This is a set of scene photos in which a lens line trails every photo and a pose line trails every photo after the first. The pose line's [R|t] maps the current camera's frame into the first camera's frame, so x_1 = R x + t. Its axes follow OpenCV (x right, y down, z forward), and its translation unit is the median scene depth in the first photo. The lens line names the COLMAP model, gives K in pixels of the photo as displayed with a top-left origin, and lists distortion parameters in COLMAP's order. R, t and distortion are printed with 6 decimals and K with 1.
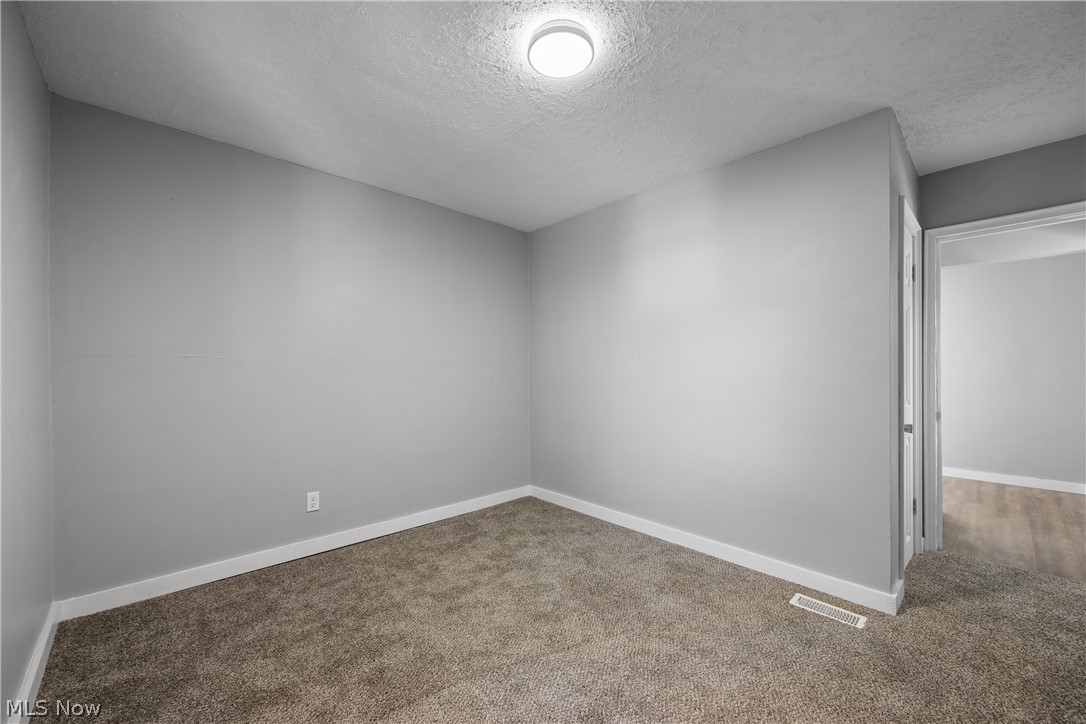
lens RADIAL K [[425.3, 0, 545.1], [0, 425.3, 366.7], [0, 0, 1]] dist [-0.001240, 0.000186]
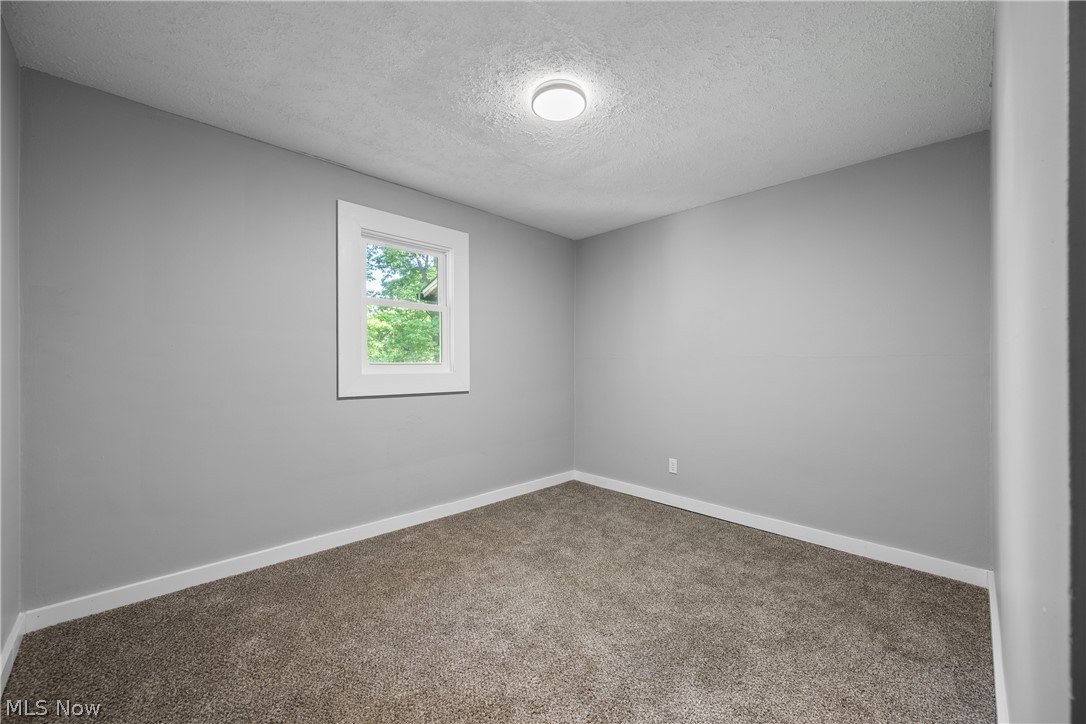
lens RADIAL K [[425.3, 0, 538.3], [0, 425.3, 363.6], [0, 0, 1]] dist [-0.001240, 0.000186]
pose [[0.006186, -0.002677, -0.999977, 0.761437], [0.003256, 0.999991, -0.002657, 0.002791], [0.999976, -0.003239, 0.006195, 0.574265]]
